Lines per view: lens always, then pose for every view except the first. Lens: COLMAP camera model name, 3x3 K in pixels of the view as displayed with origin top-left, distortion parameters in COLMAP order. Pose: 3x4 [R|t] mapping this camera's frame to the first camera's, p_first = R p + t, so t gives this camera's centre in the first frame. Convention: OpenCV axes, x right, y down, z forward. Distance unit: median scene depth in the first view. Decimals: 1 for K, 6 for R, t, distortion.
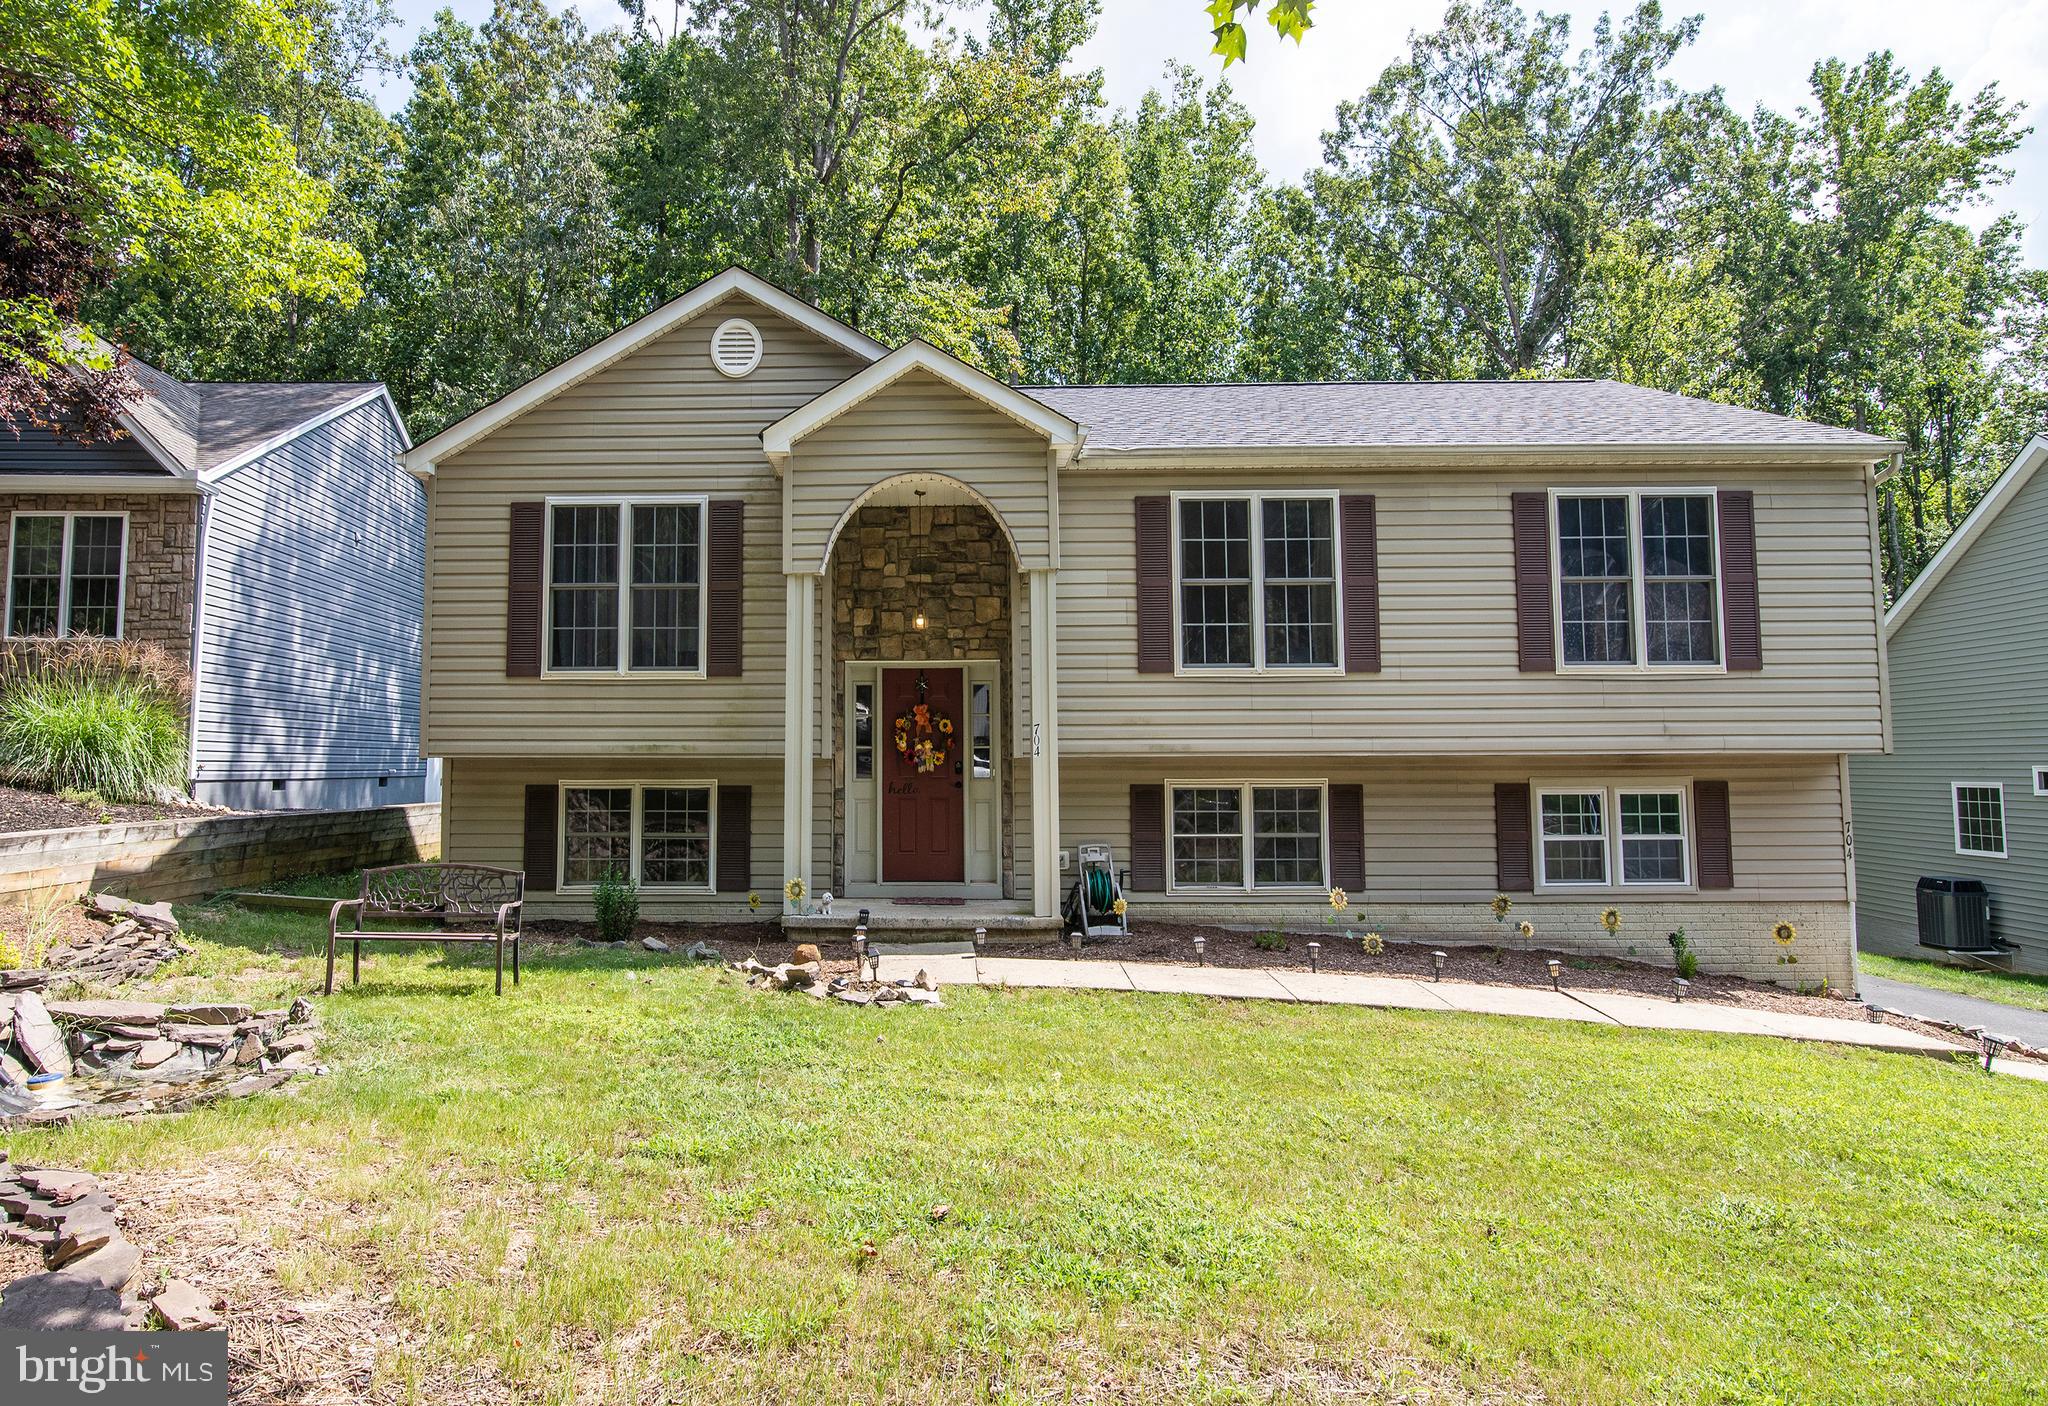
lens RADIAL K [[1190.8, 0, 1024.0], [0, 1190.8, 703.0], [0, 0, 1]] dist [-0.022306, 0.001344]
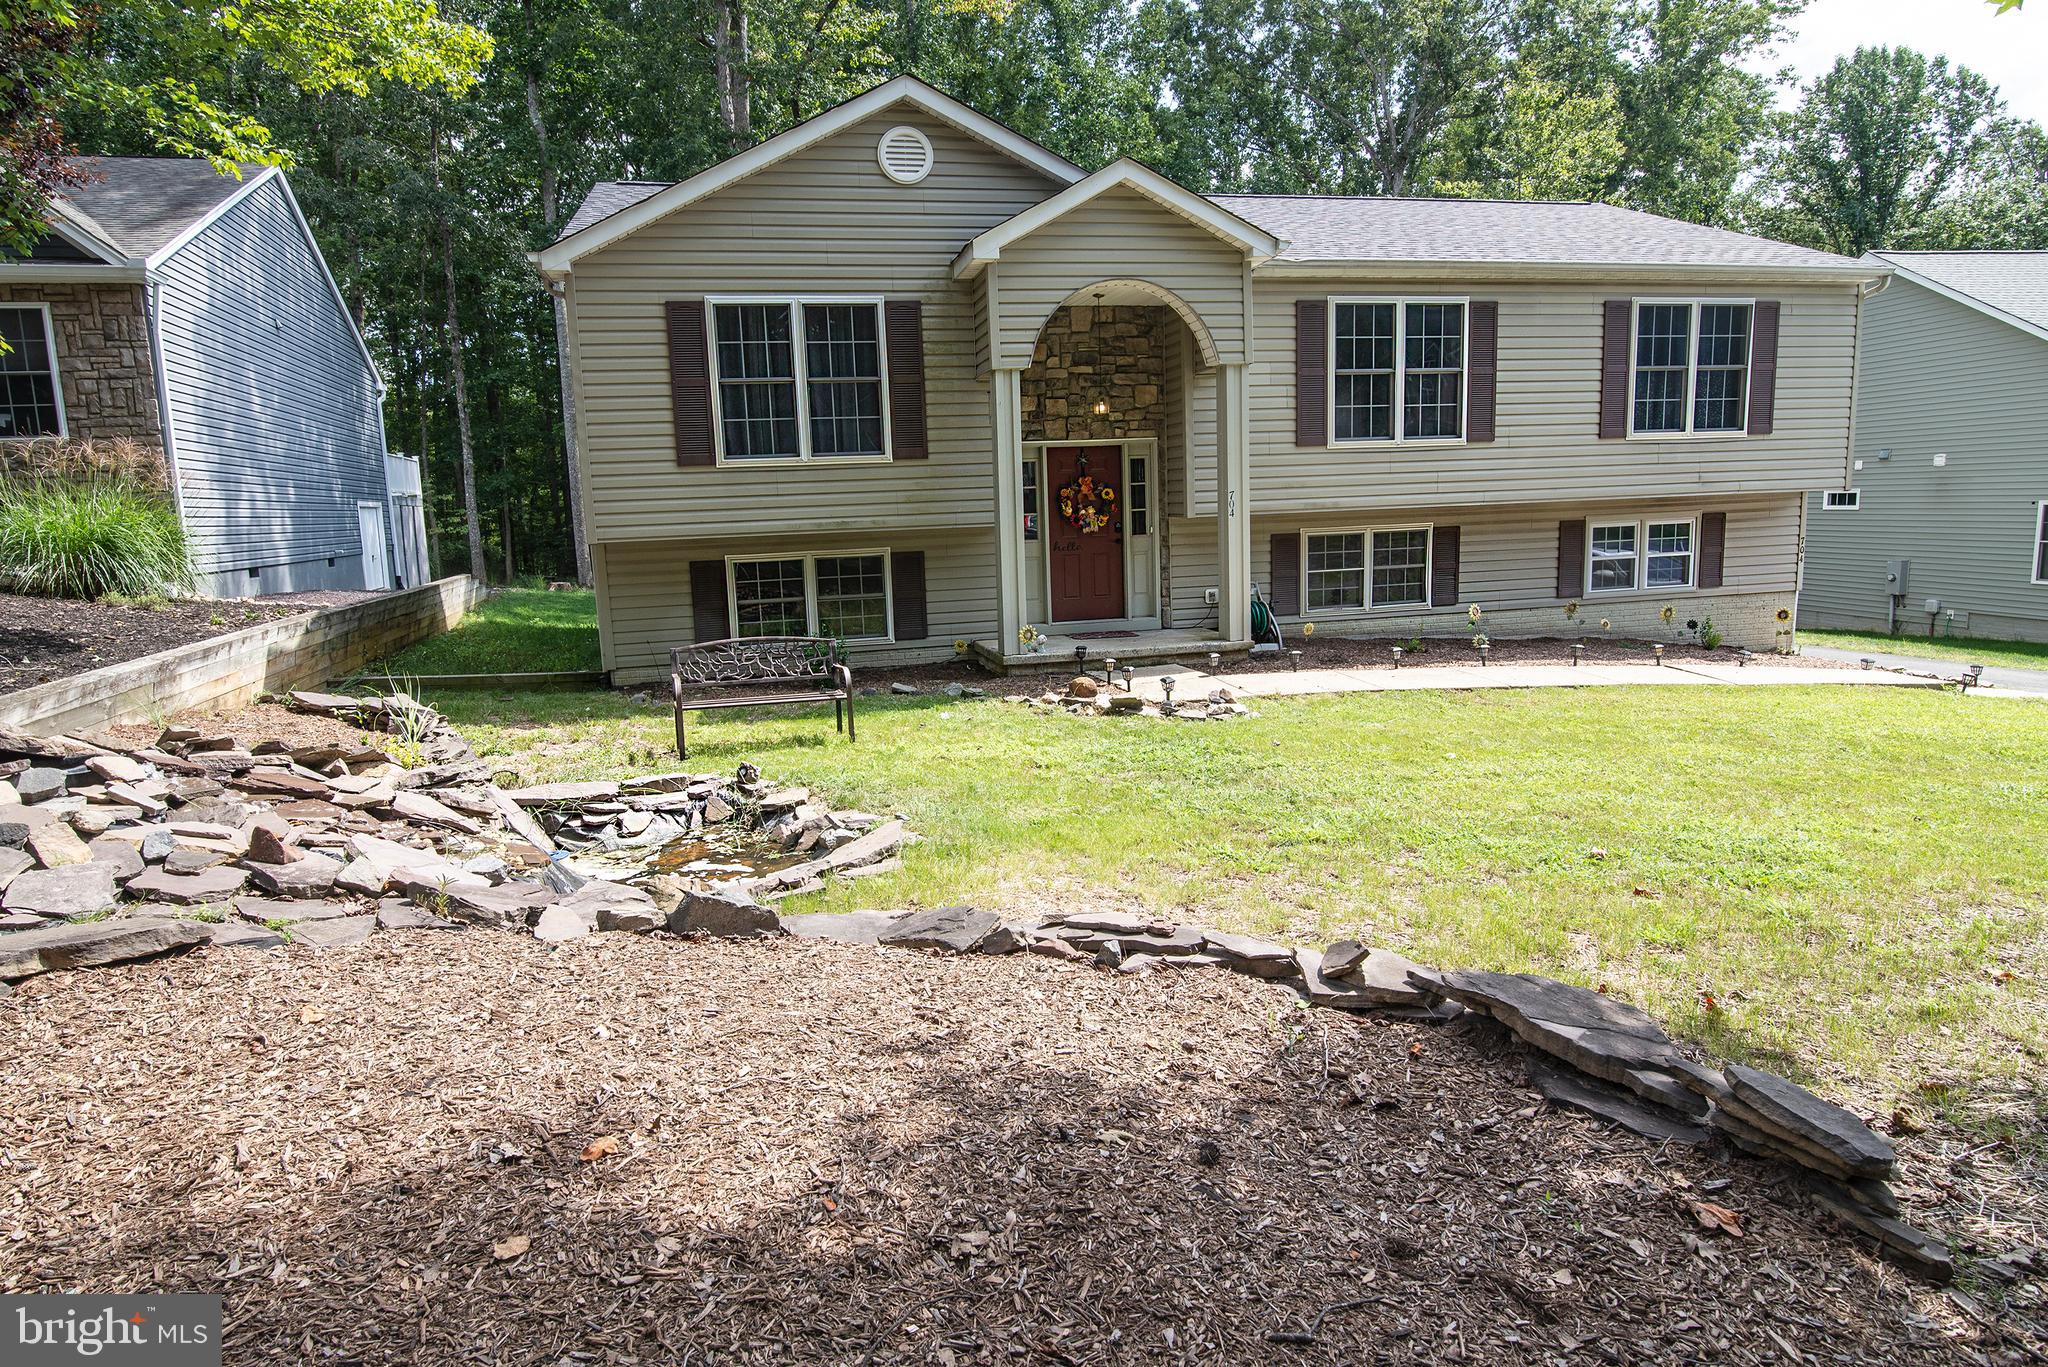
lens RADIAL K [[975.6, 0, 1011.8], [0, 975.6, 656.5], [0, 0, 1]] dist [-0.016466, 0.000089]
pose [[0.974120, -0.082399, 0.210477, -0.435543], [0.037197, 0.976928, 0.210302, -0.035969], [-0.222950, -0.197031, 0.954710, 0.031914]]
